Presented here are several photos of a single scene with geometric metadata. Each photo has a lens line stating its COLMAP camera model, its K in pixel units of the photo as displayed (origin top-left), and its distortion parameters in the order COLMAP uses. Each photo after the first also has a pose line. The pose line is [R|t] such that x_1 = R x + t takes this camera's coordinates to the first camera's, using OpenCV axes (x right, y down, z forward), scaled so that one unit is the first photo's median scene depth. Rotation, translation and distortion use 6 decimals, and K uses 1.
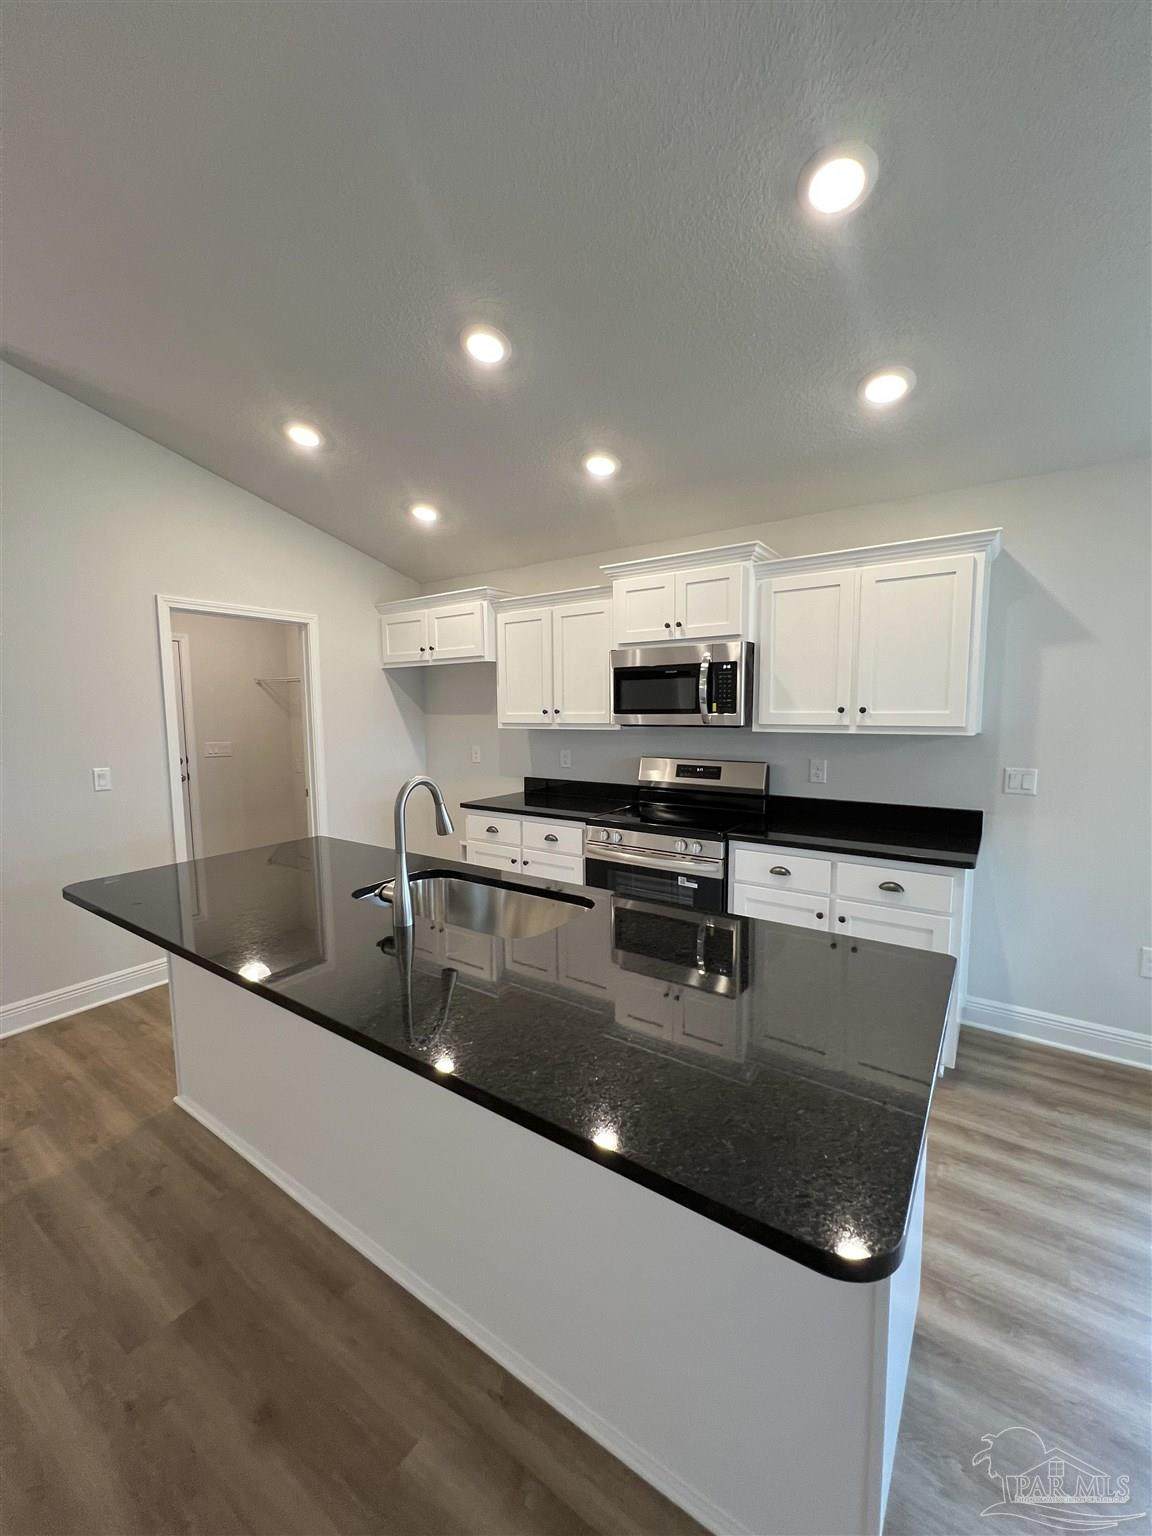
lens RADIAL K [[608.9, 0, 576.0], [0, 608.9, 768.0], [0, 0, 1]] dist [-0.010312, -0.000062]
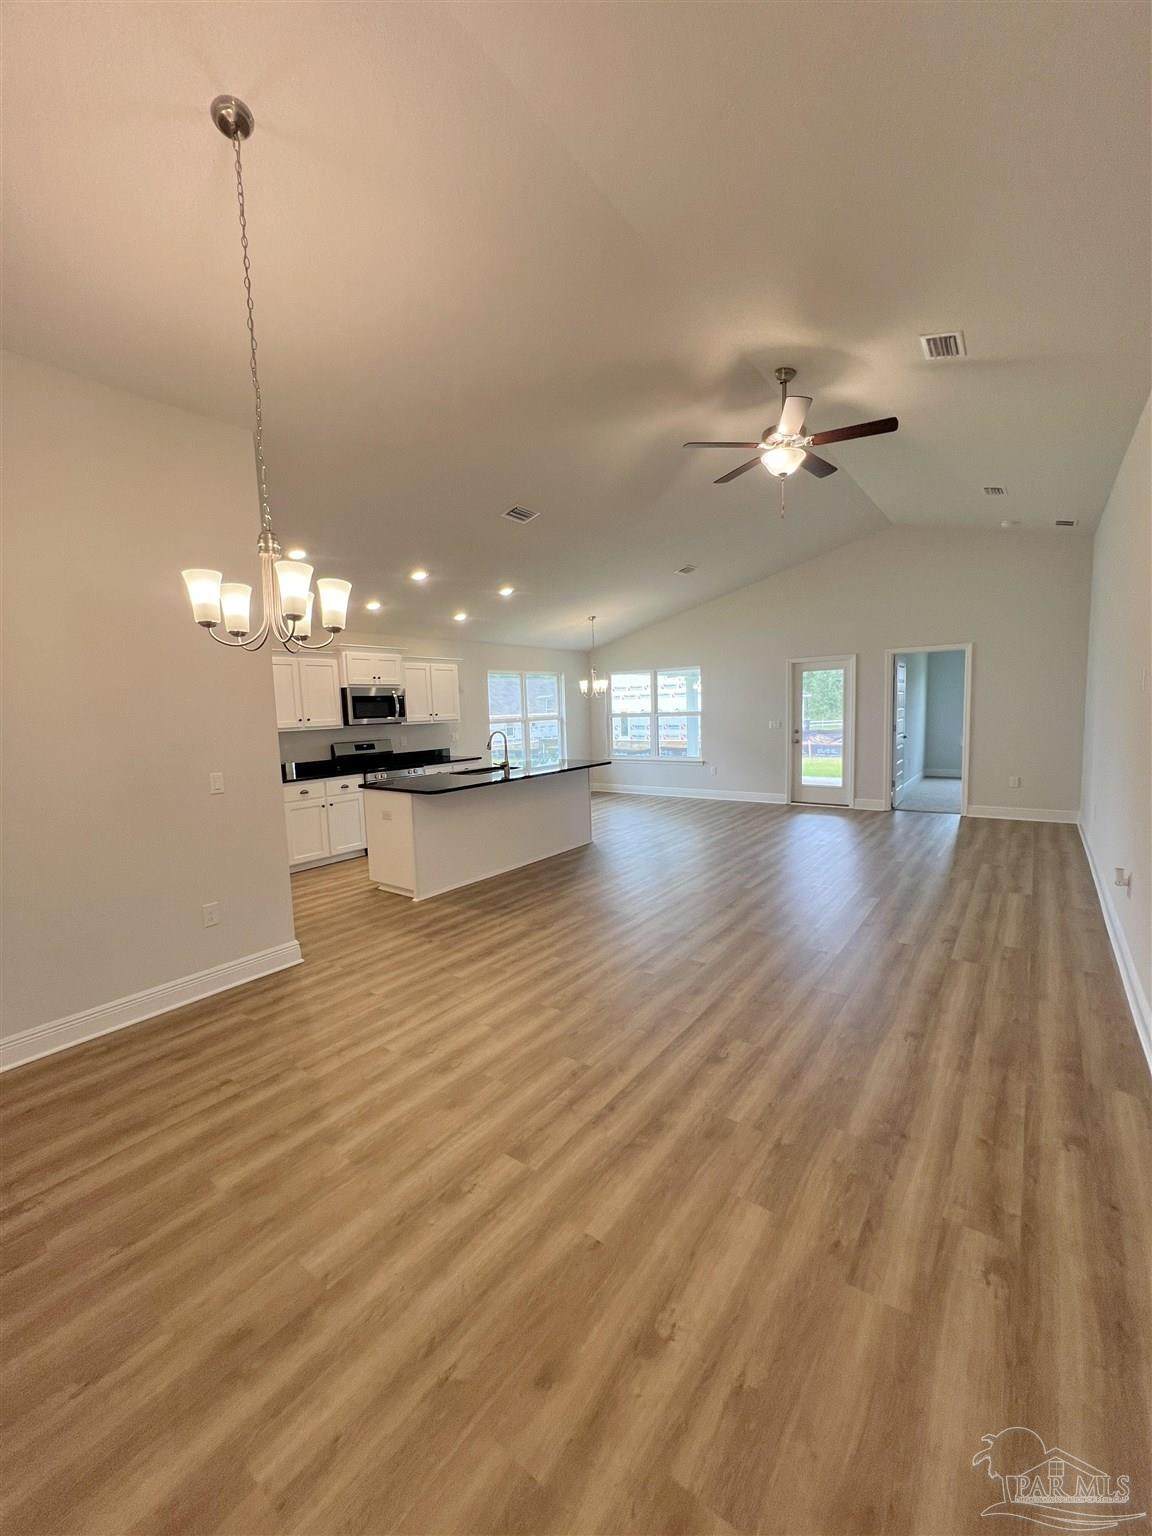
lens RADIAL K [[608.9, 0, 576.0], [0, 608.9, 768.0], [0, 0, 1]] dist [-0.010312, -0.000062]
pose [[0.040122, -0.094339, 0.994731, -1.950150], [0.133449, 0.987120, 0.088235, -0.010163], [-0.990243, 0.129205, 0.052194, 0.210180]]
